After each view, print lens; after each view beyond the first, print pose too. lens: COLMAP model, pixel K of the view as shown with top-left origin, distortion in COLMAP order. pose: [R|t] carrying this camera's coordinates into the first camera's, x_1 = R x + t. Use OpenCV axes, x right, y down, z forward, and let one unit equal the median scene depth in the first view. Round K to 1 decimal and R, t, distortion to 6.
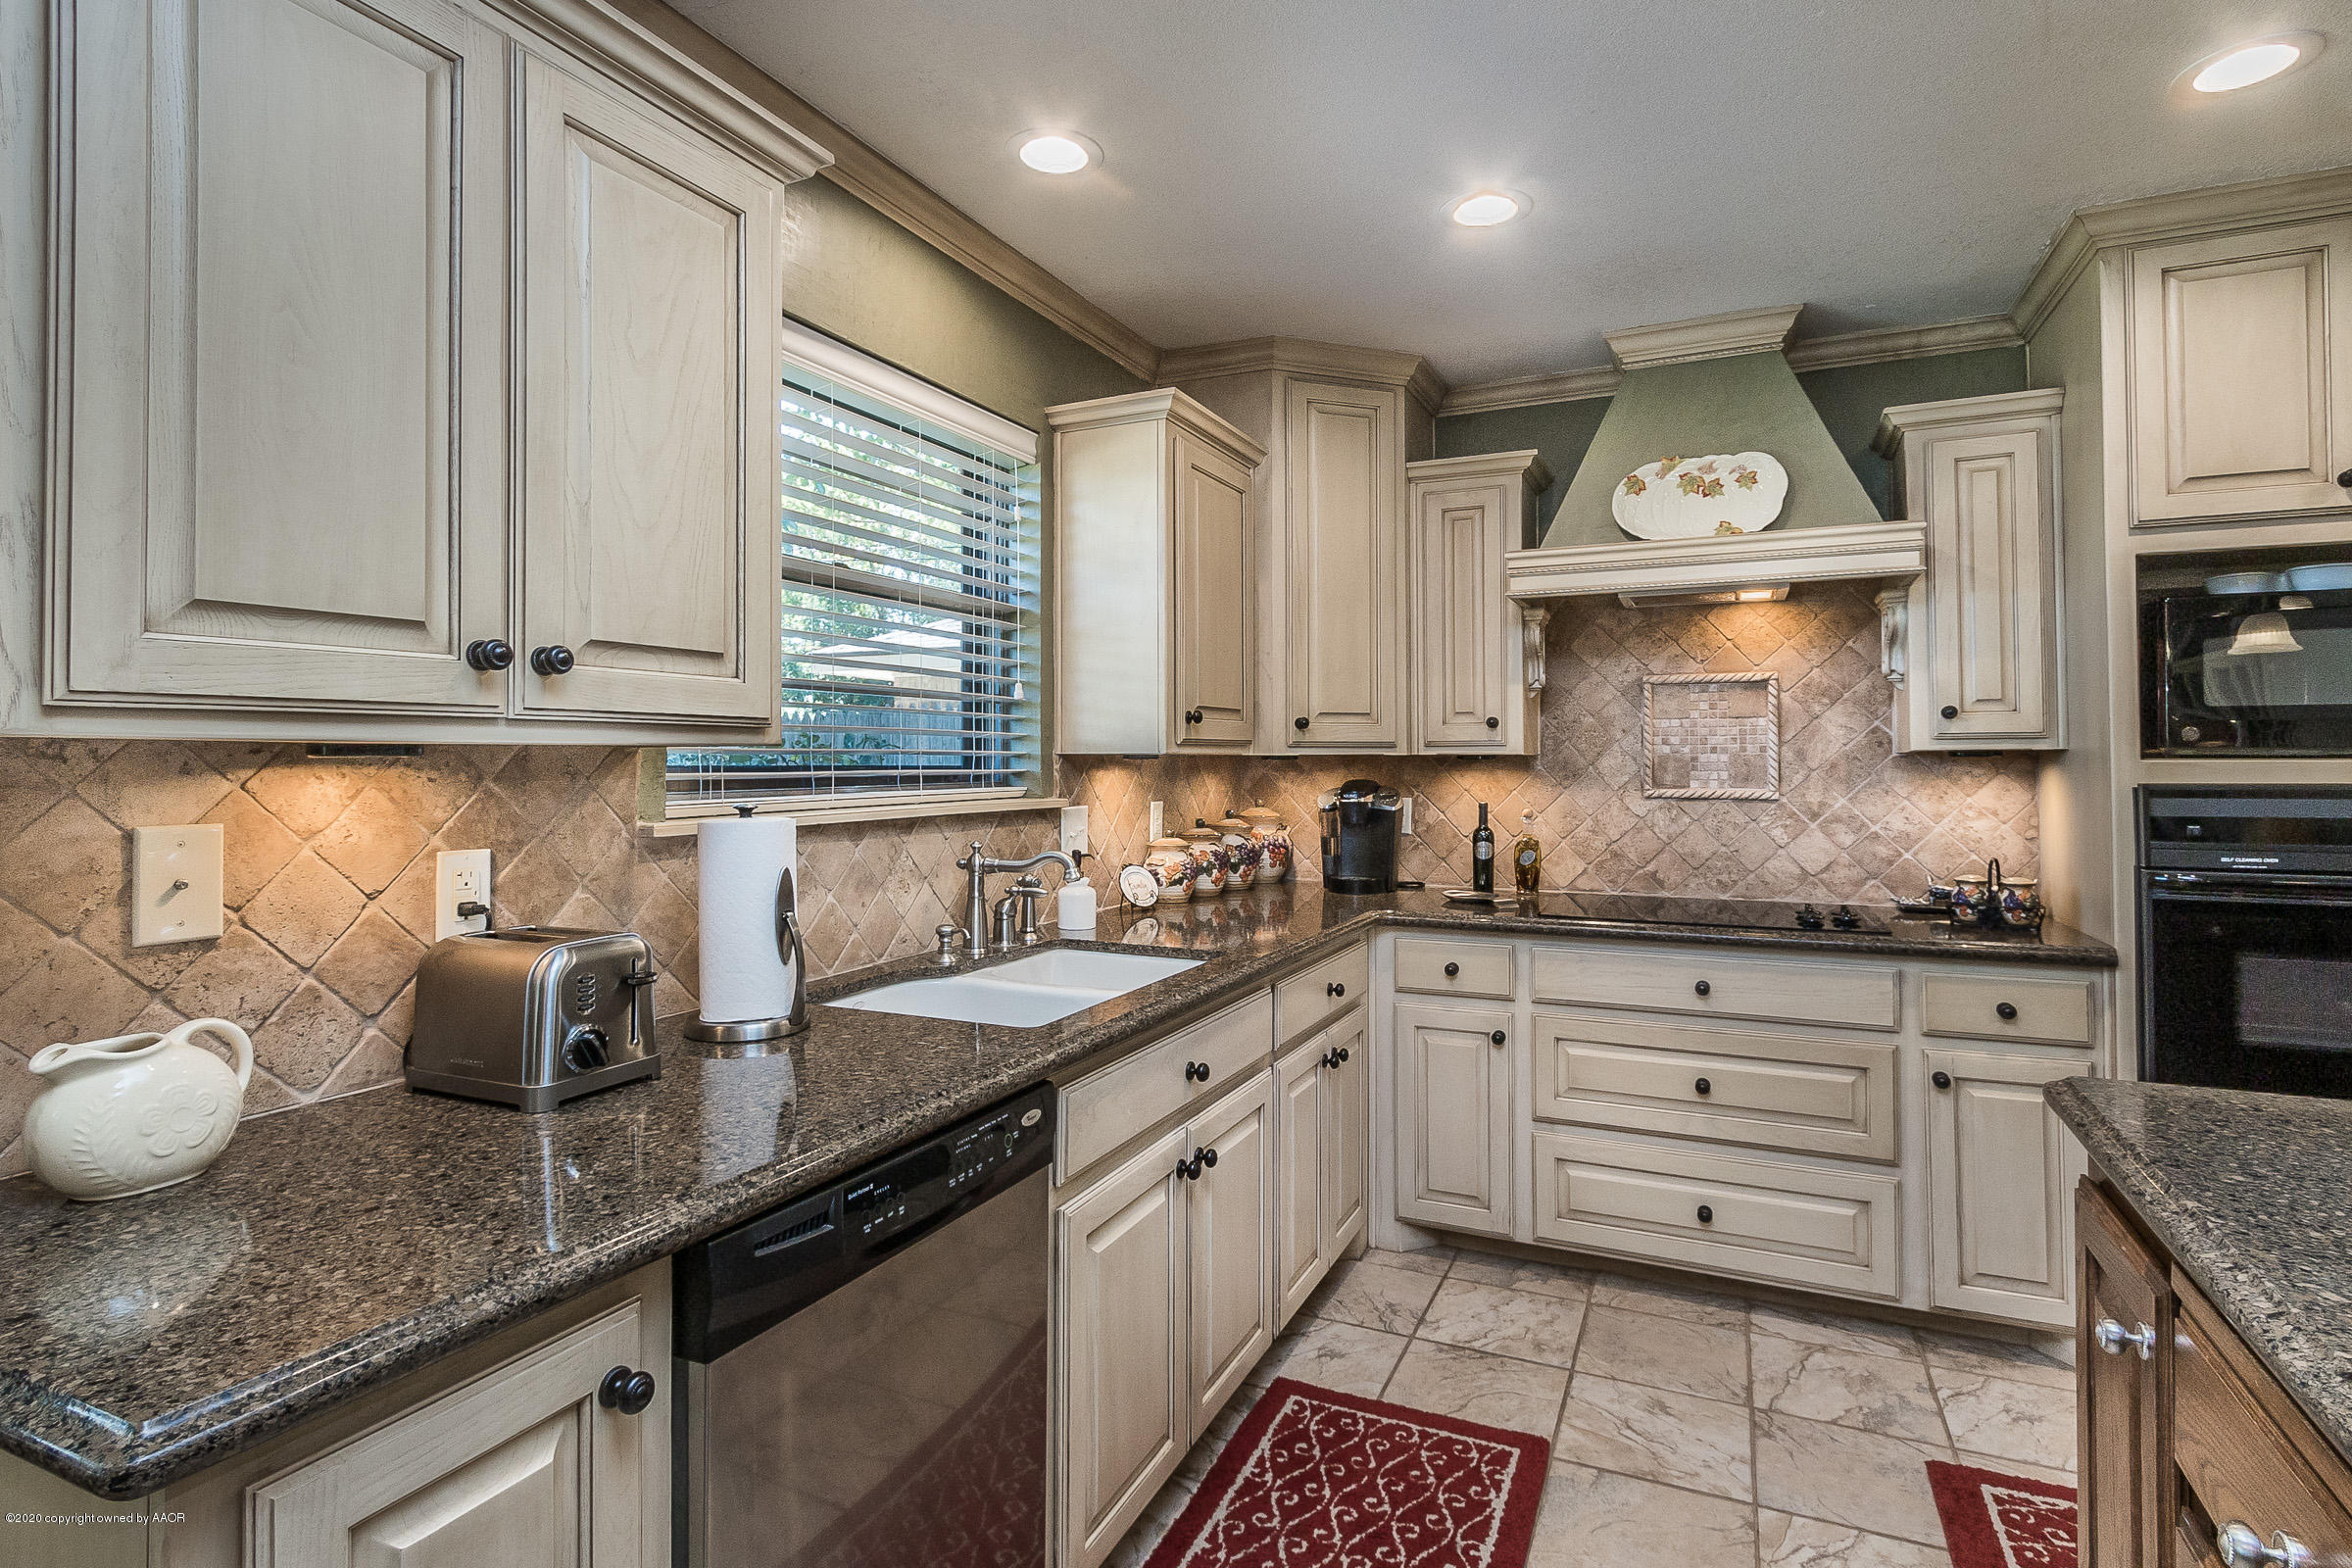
lens RADIAL K [[1174.9, 0, 1202.1], [0, 1174.9, 740.7], [0, 0, 1]] dist [0.000965, 0.000396]
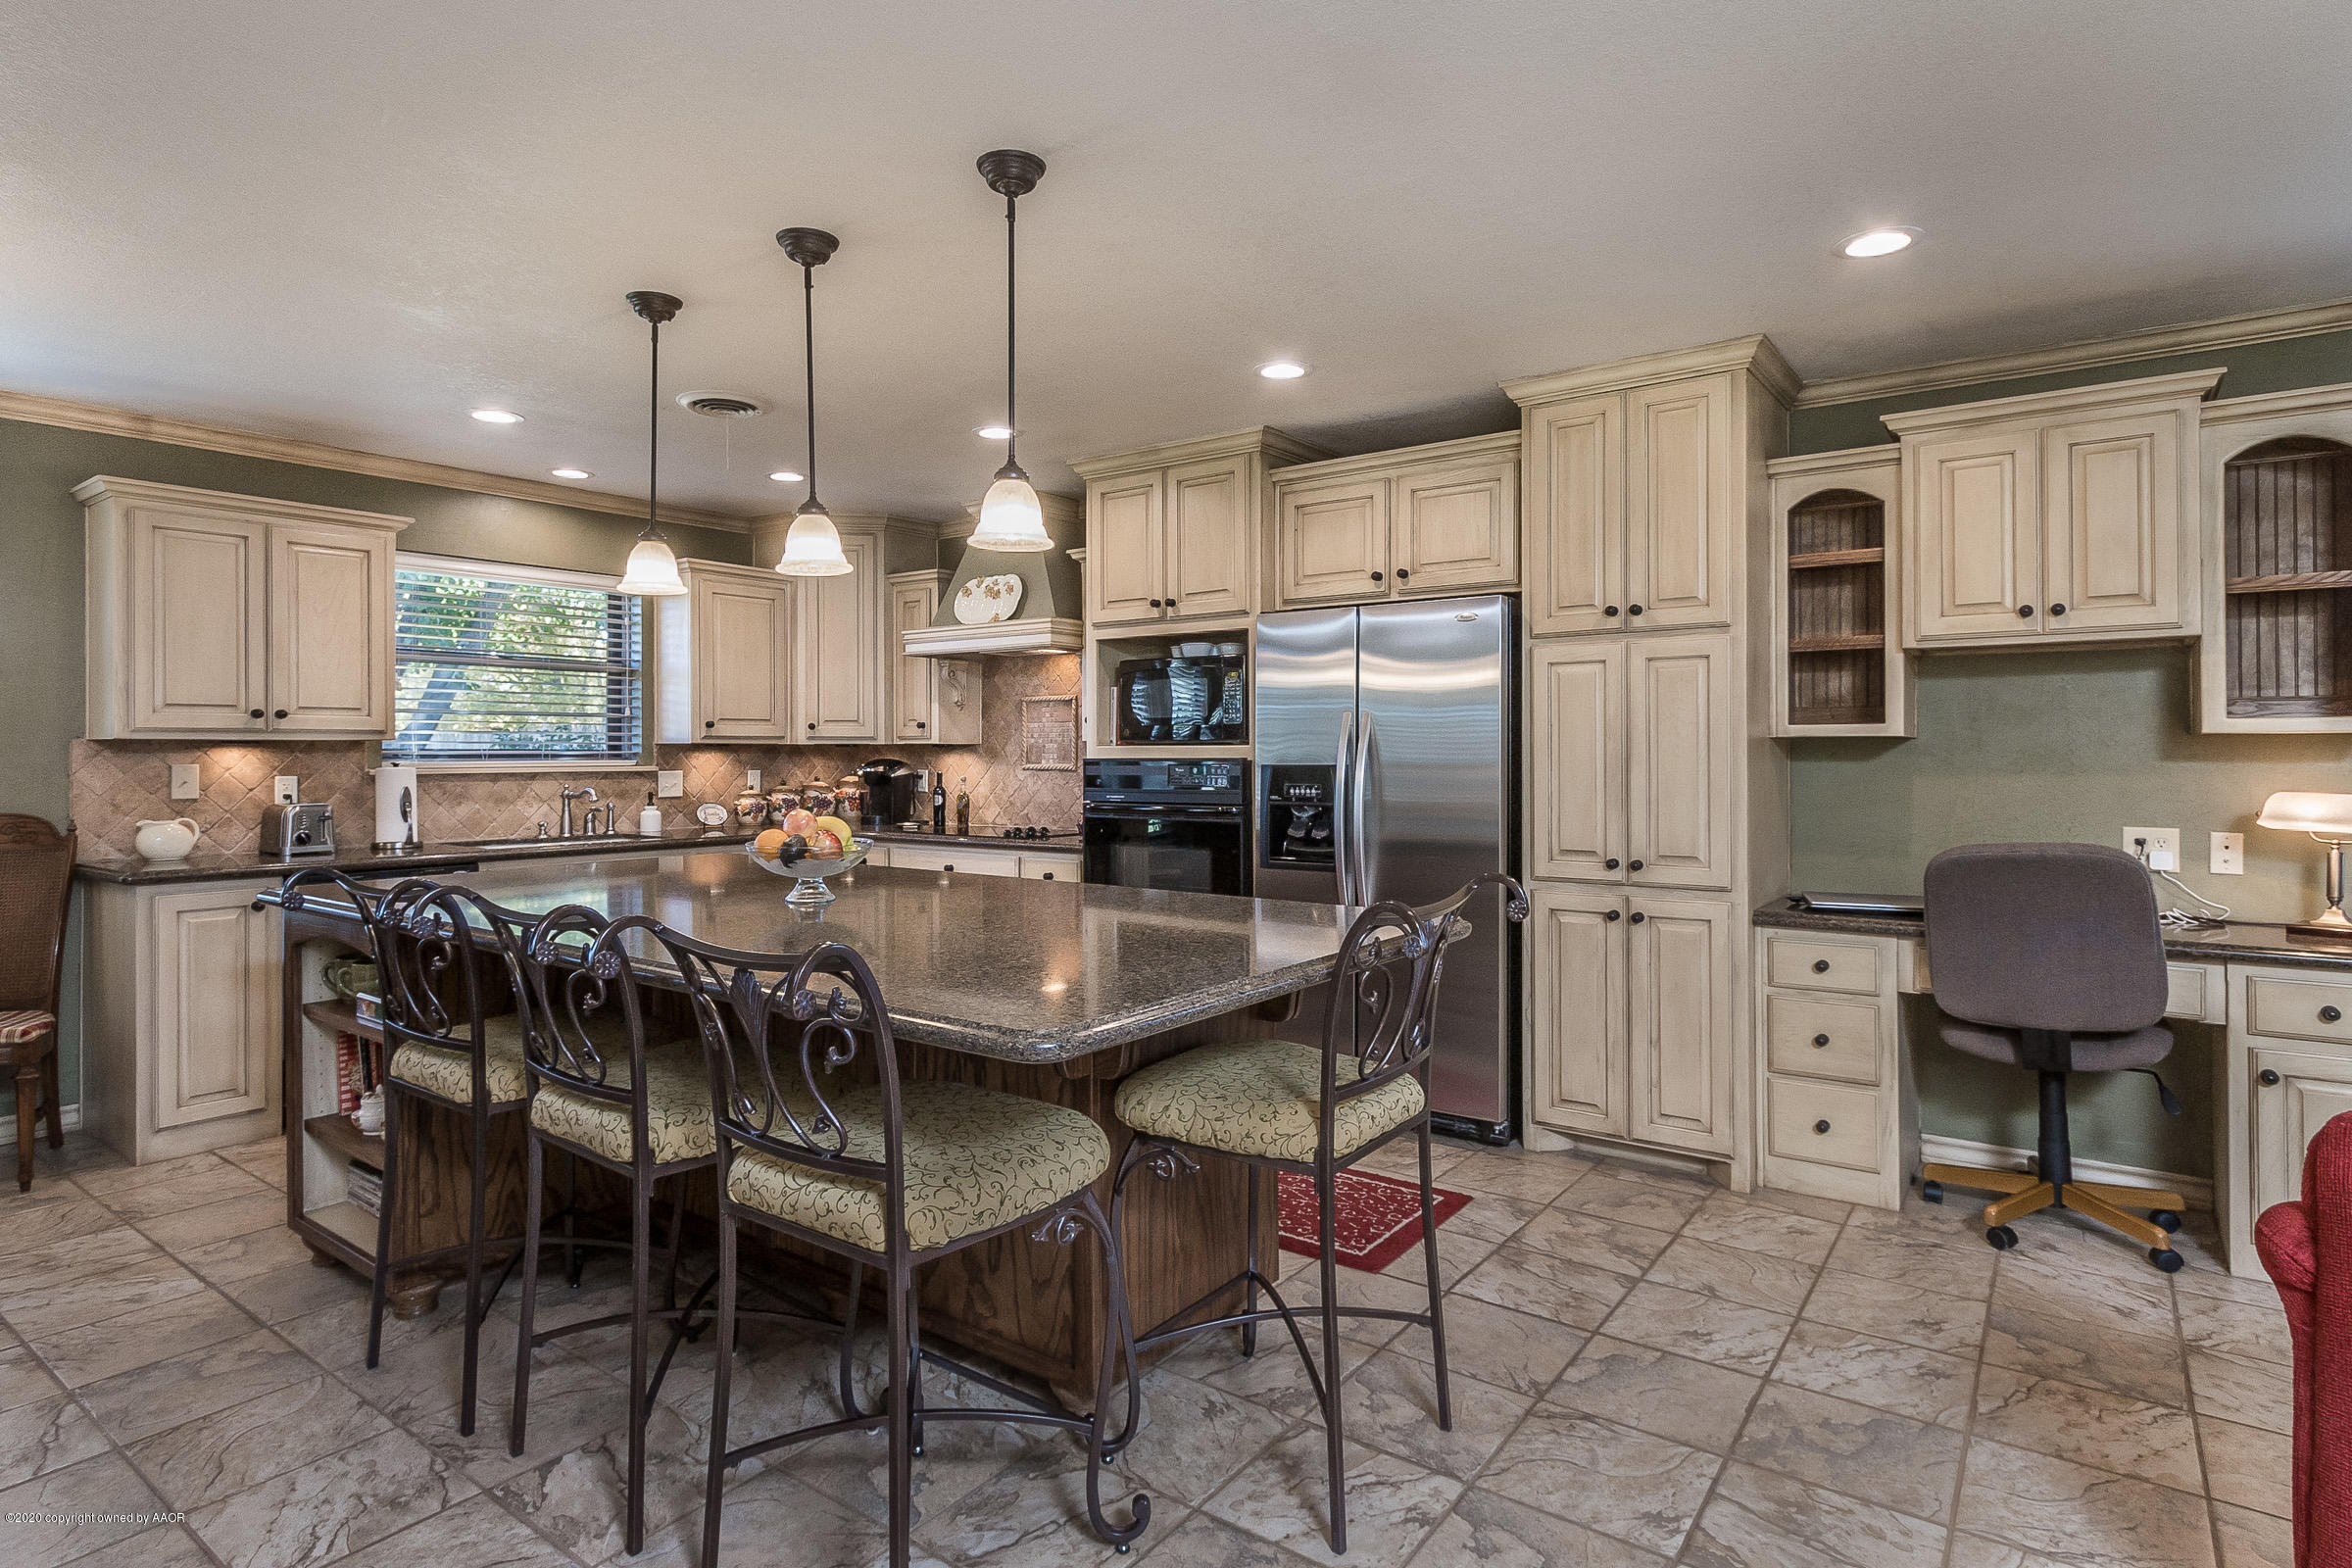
lens RADIAL K [[1223.2, 0, 1177.2], [0, 1223.2, 743.2], [0, 0, 1]] dist [0.002433, -0.000413]
pose [[0.979423, -0.000510, -0.201817, 1.115072], [0.002487, 0.999951, 0.009547, -0.006310], [0.201803, -0.009853, 0.979377, -0.790712]]
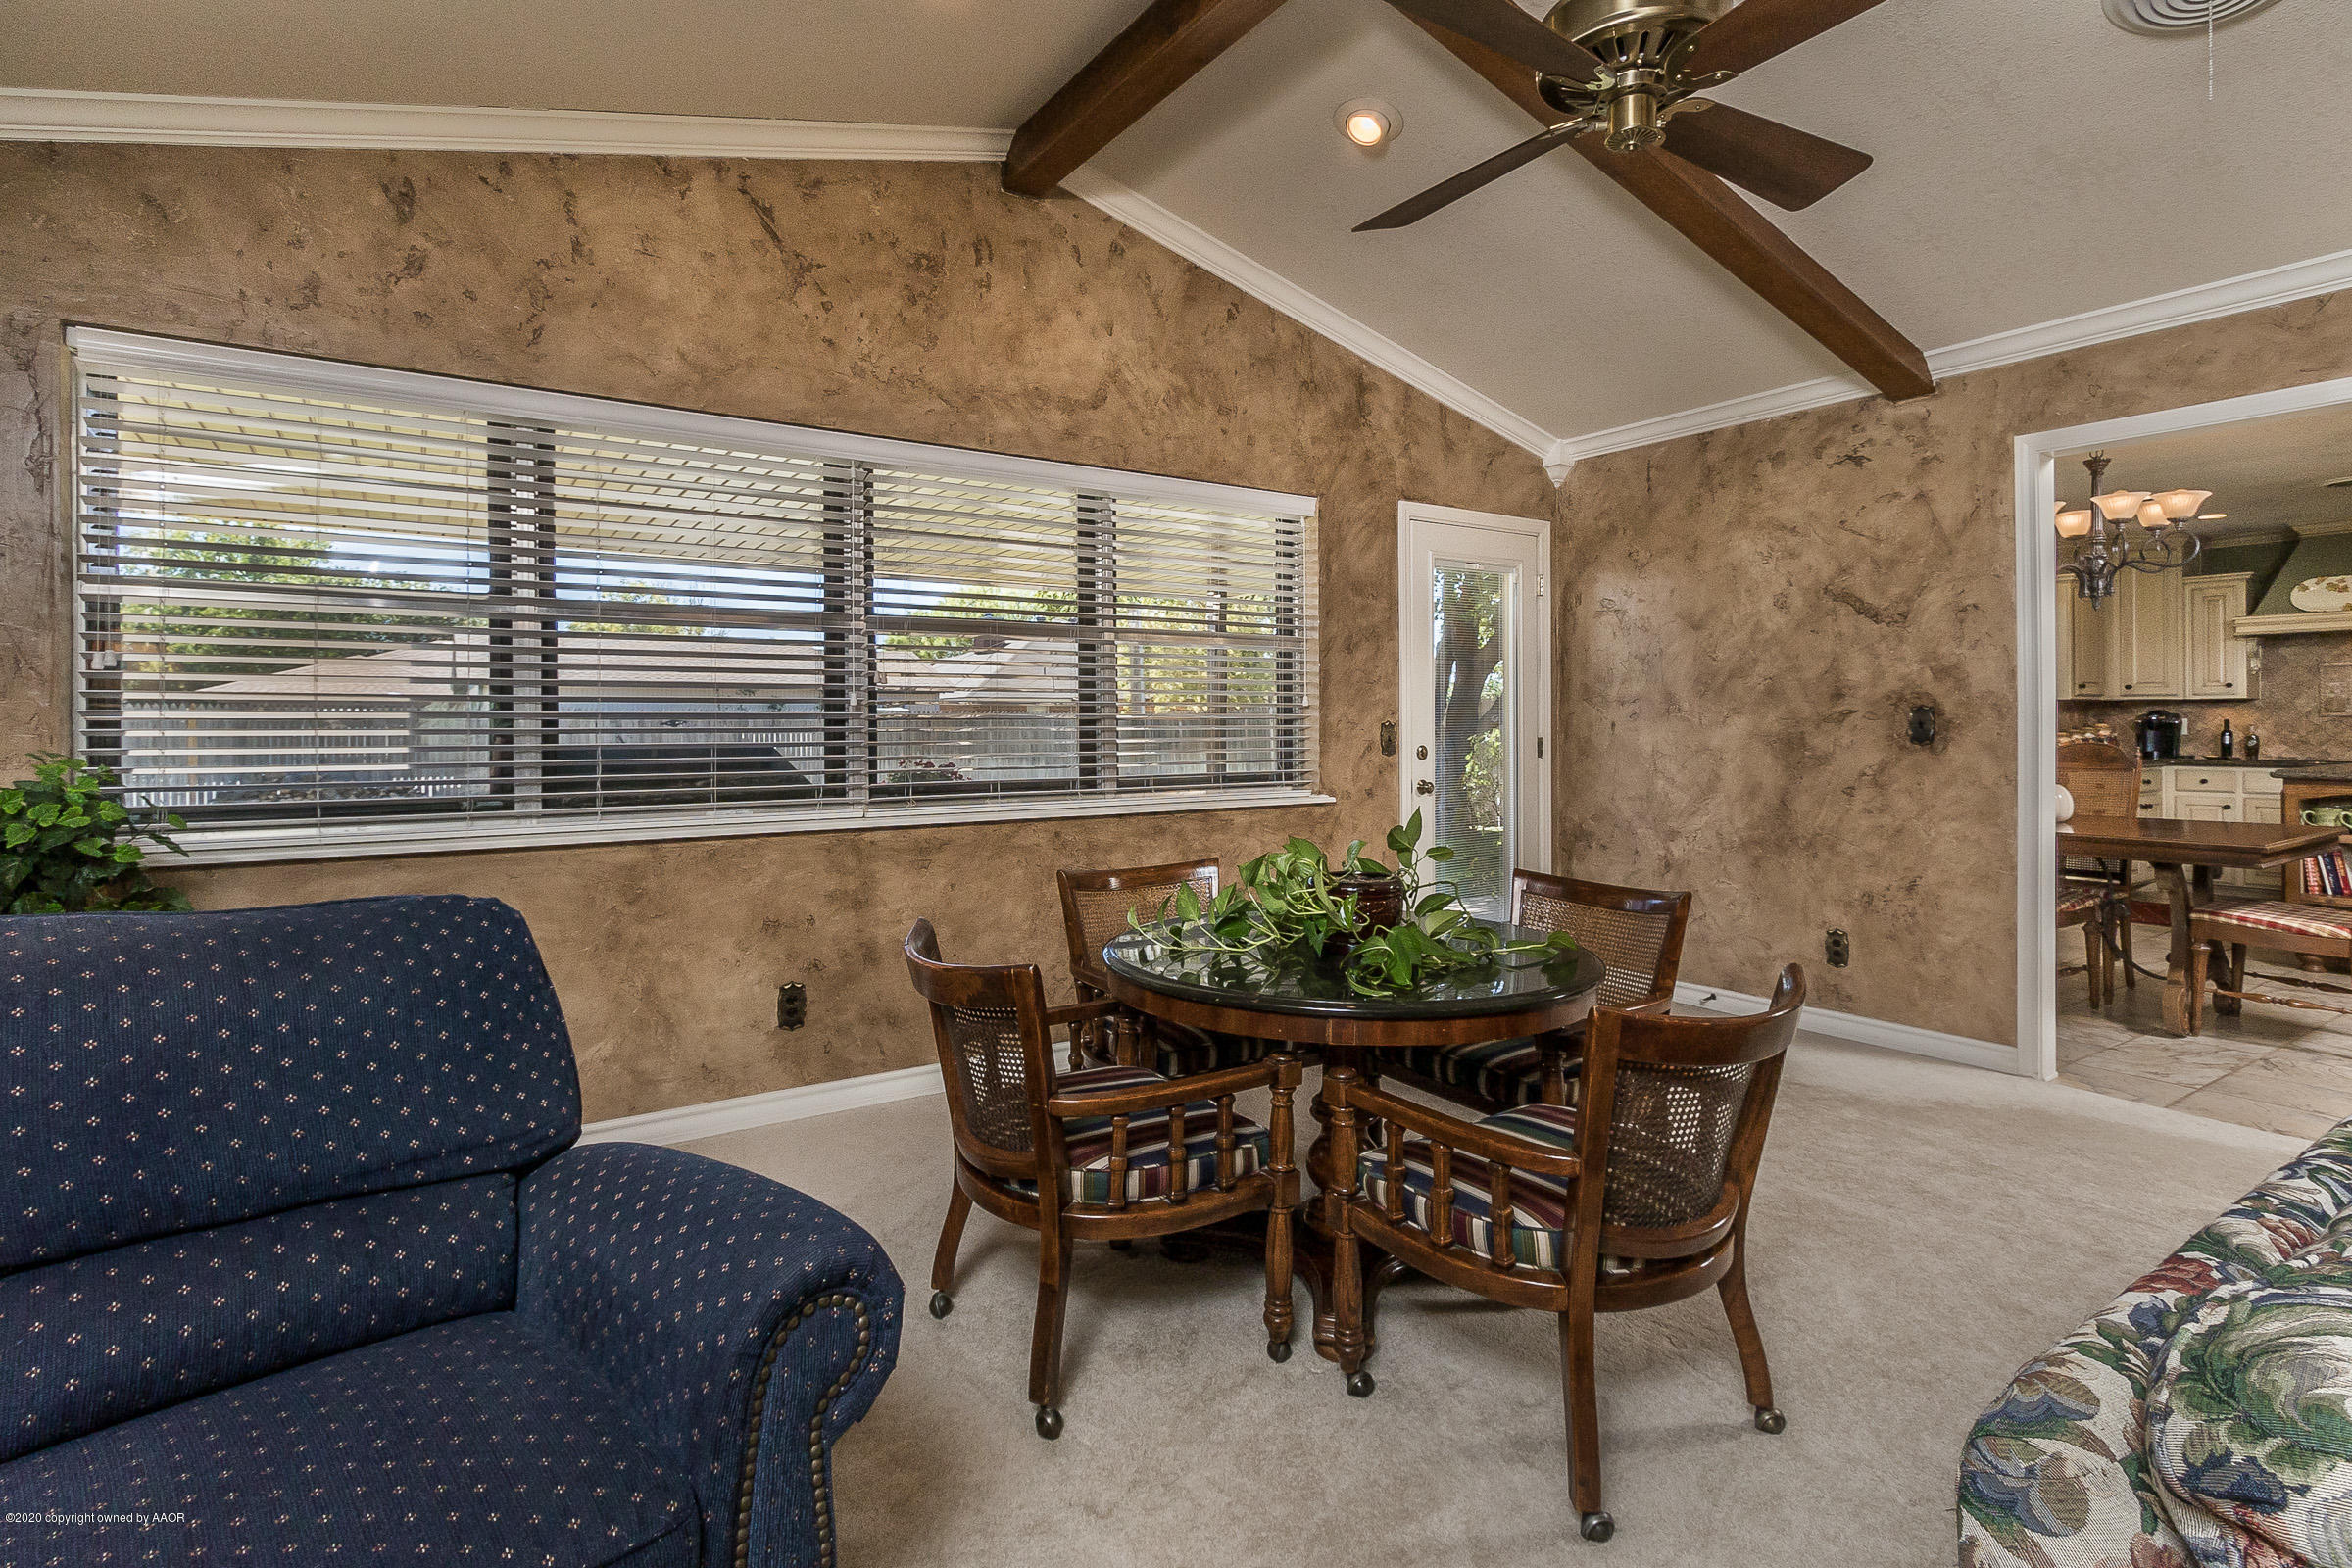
lens RADIAL K [[1174.9, 0, 1179.2], [0, 1174.9, 707.1], [0, 0, 1]] dist [0.000965, 0.000396]
pose [[0.849092, -0.001497, -0.528243, -0.346009], [0.006035, 0.999958, 0.006866, 0.000045], [0.528210, -0.009018, 0.849066, -2.464669]]
